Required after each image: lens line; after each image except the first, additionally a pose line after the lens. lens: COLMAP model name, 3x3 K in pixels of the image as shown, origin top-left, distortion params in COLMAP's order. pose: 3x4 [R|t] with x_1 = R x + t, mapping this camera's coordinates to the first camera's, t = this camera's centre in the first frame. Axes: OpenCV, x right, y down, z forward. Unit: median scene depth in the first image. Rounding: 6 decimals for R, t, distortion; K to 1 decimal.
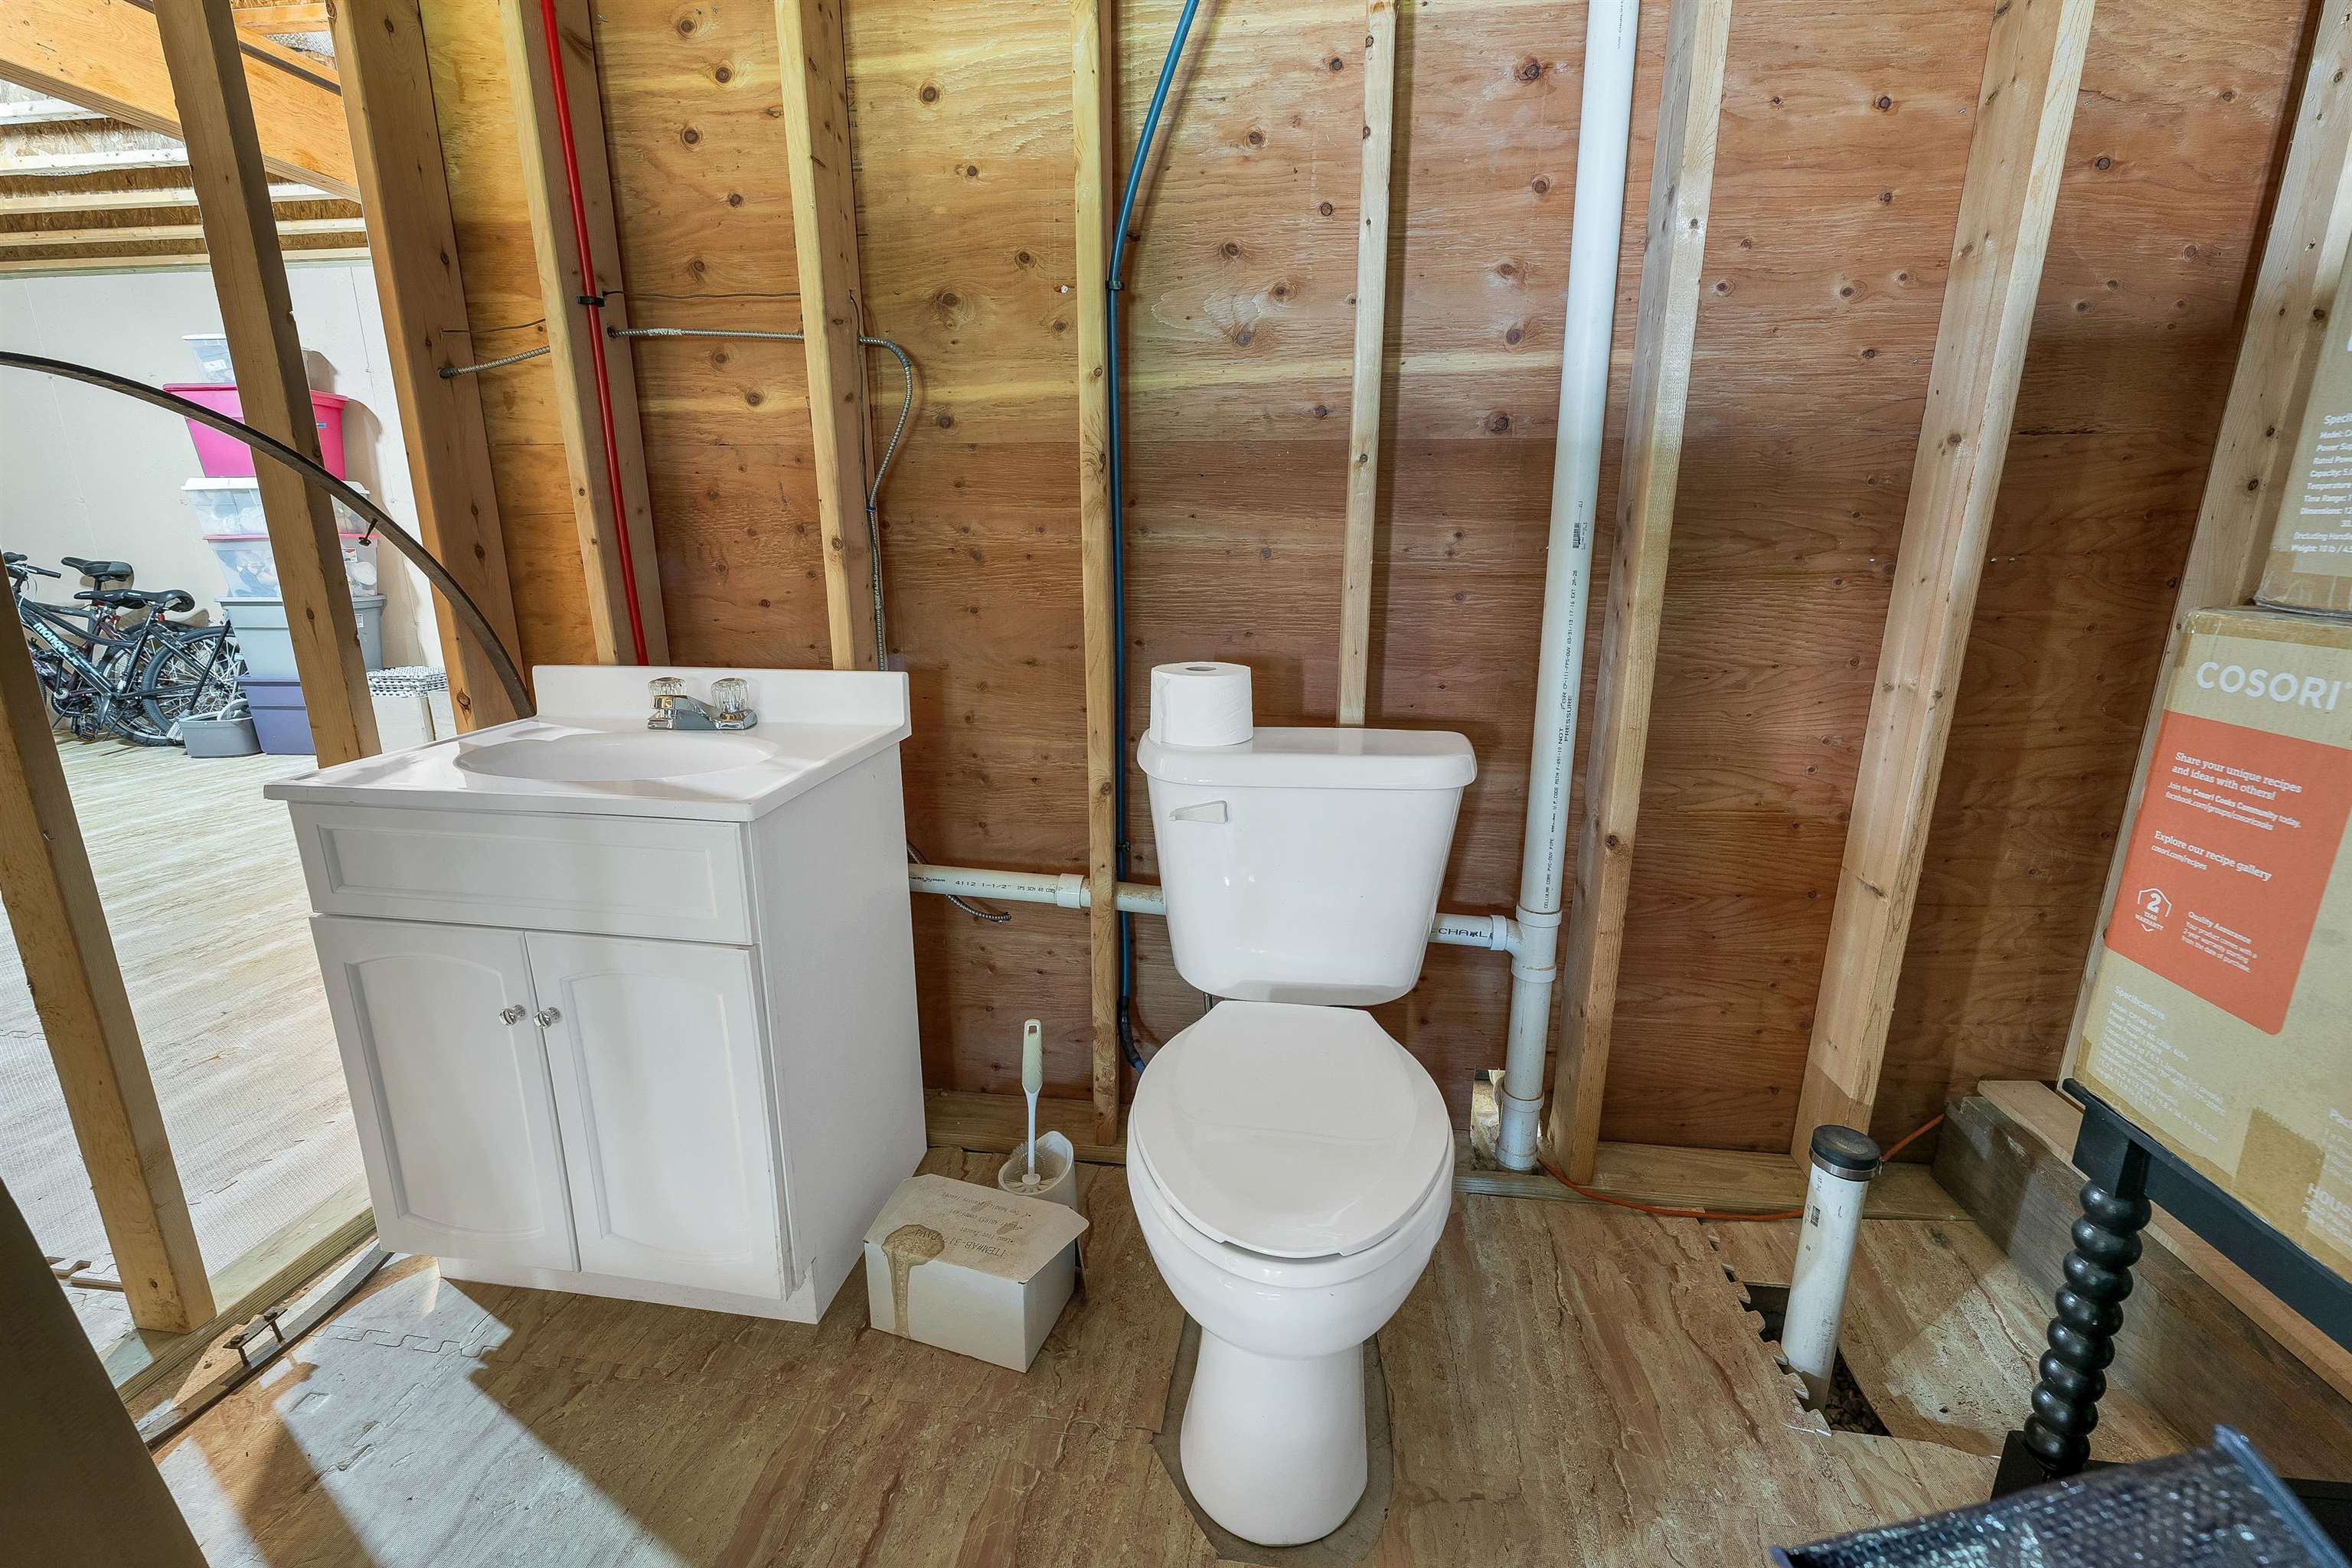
lens RADIAL K [[981.1, 0, 1171.1], [0, 981.1, 783.0], [0, 0, 1]] dist [-0.001300, -0.000205]
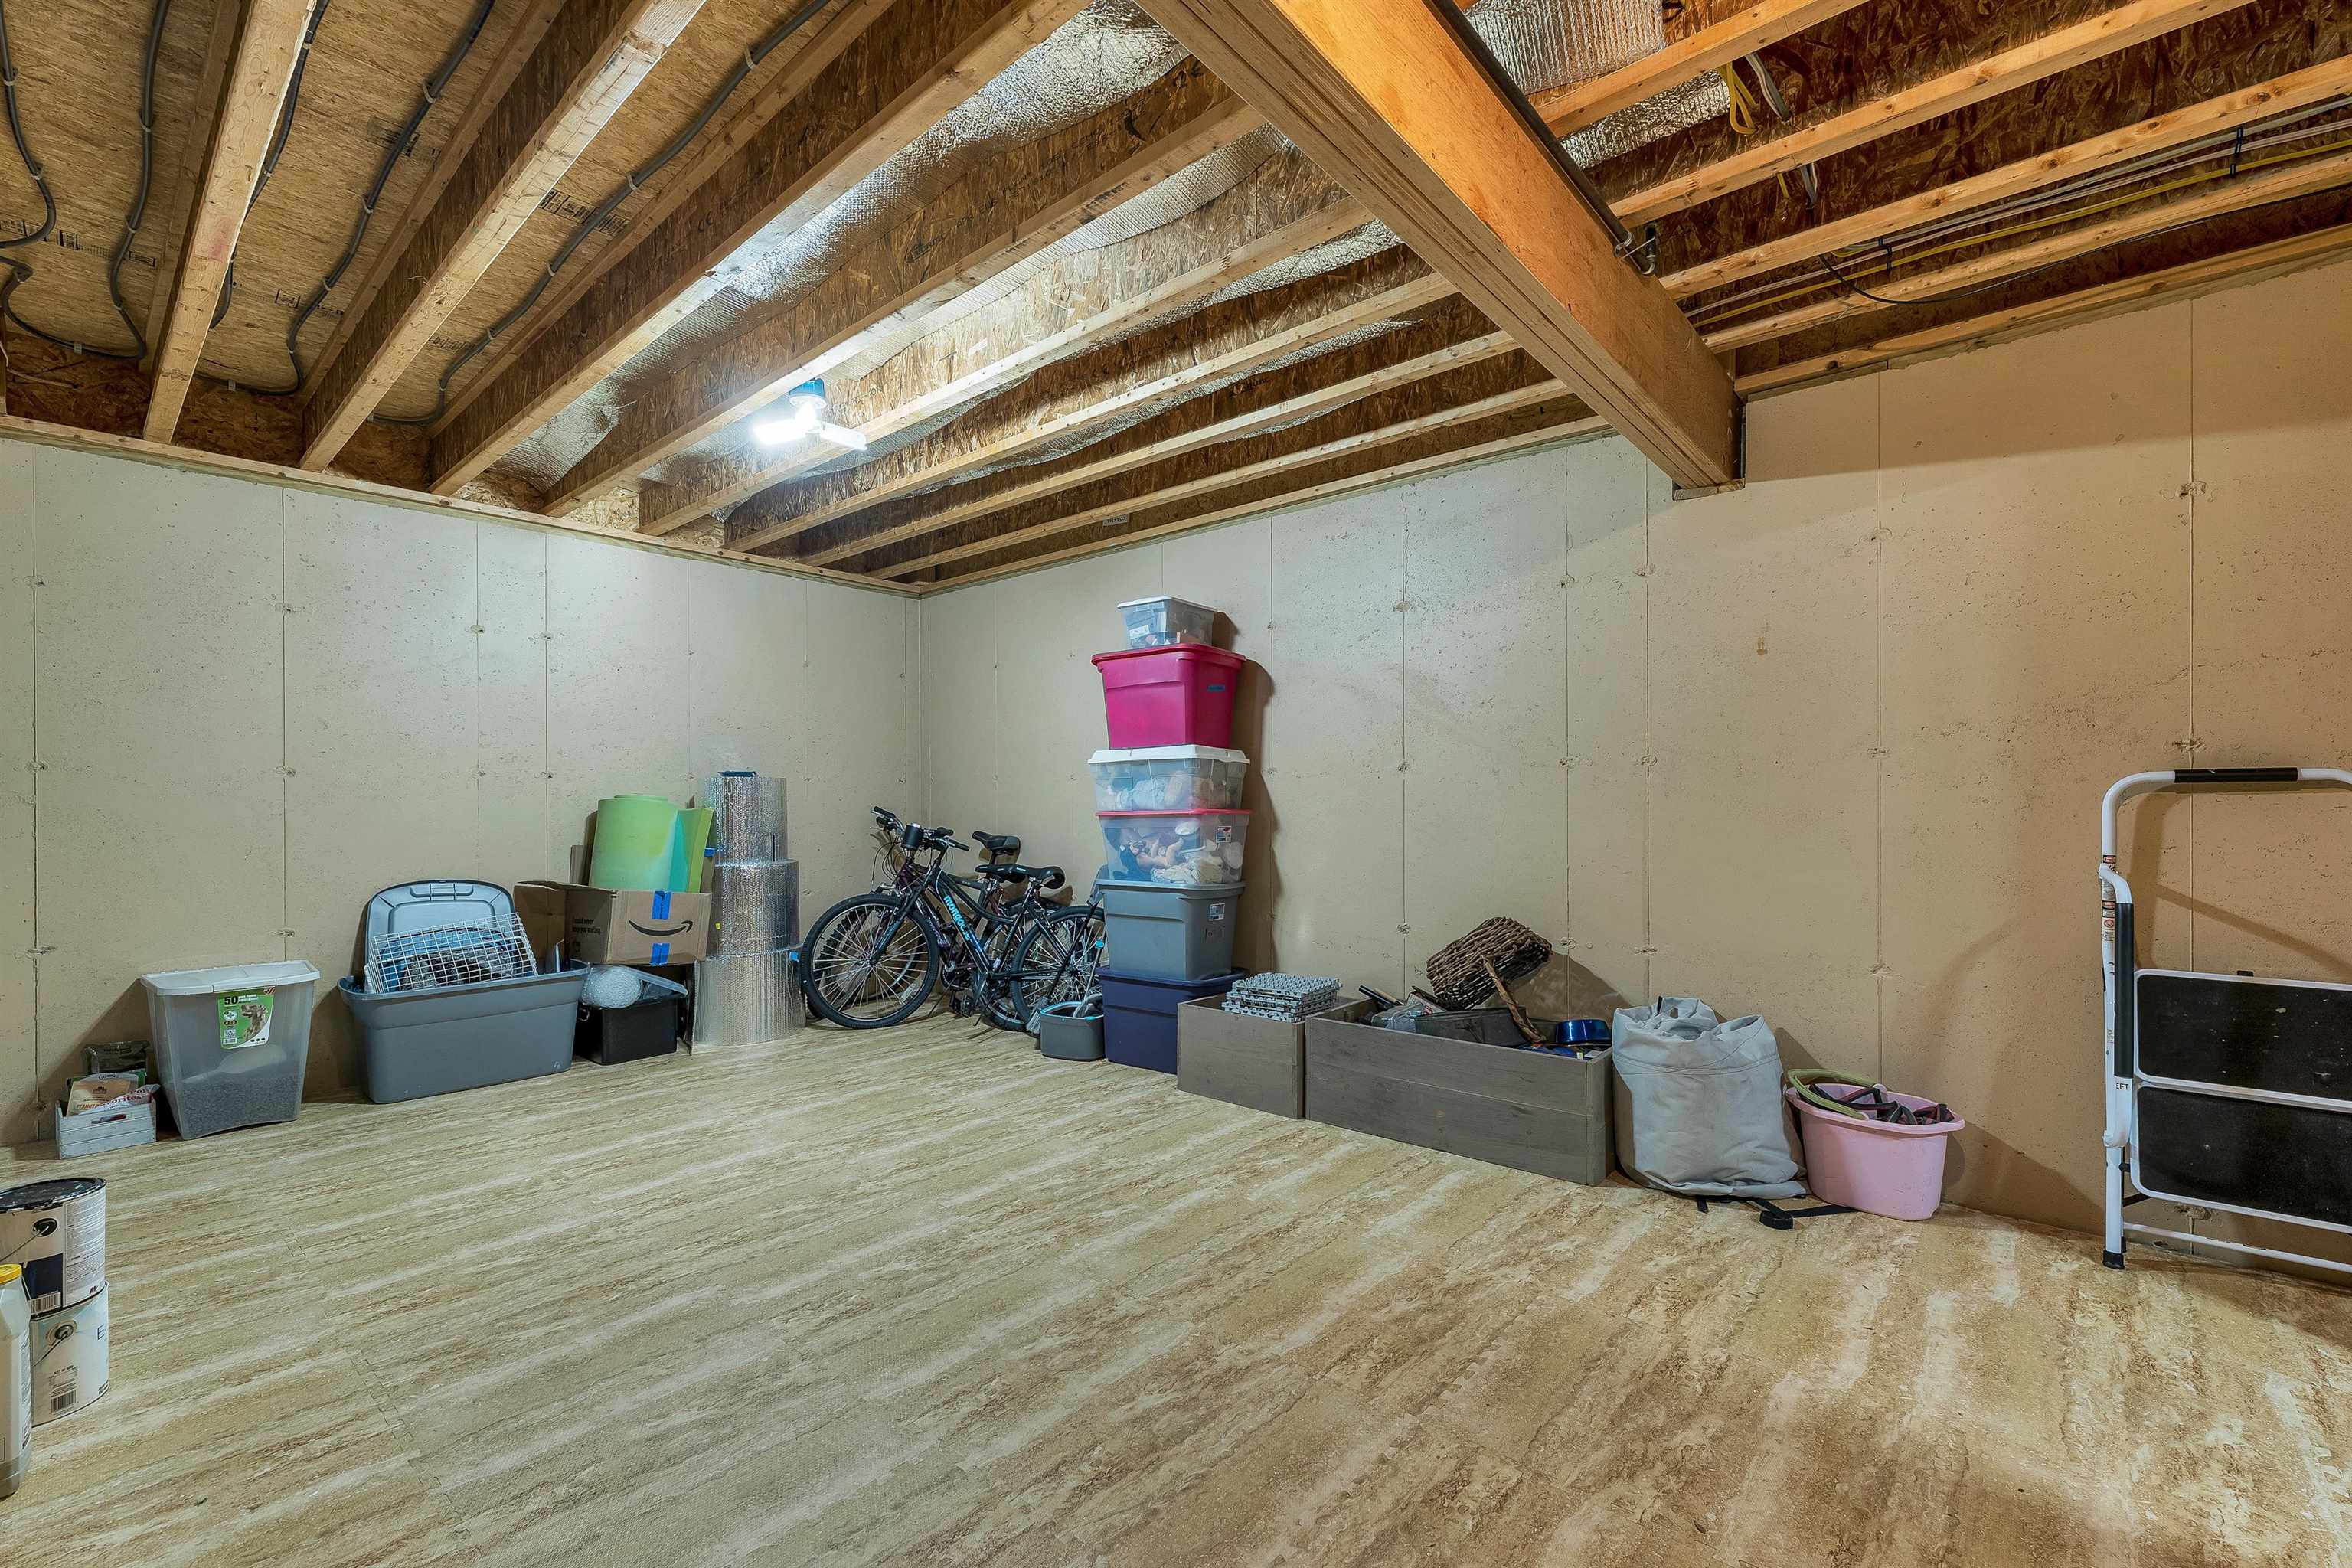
lens RADIAL K [[981.1, 0, 1179.6], [0, 981.1, 794.2], [0, 0, 1]] dist [-0.001300, -0.000205]
pose [[0.832487, -0.010147, -0.553951, -0.386758], [-0.128601, 0.968987, -0.211014, -0.079983], [0.538913, 0.246905, 0.805364, 0.281216]]
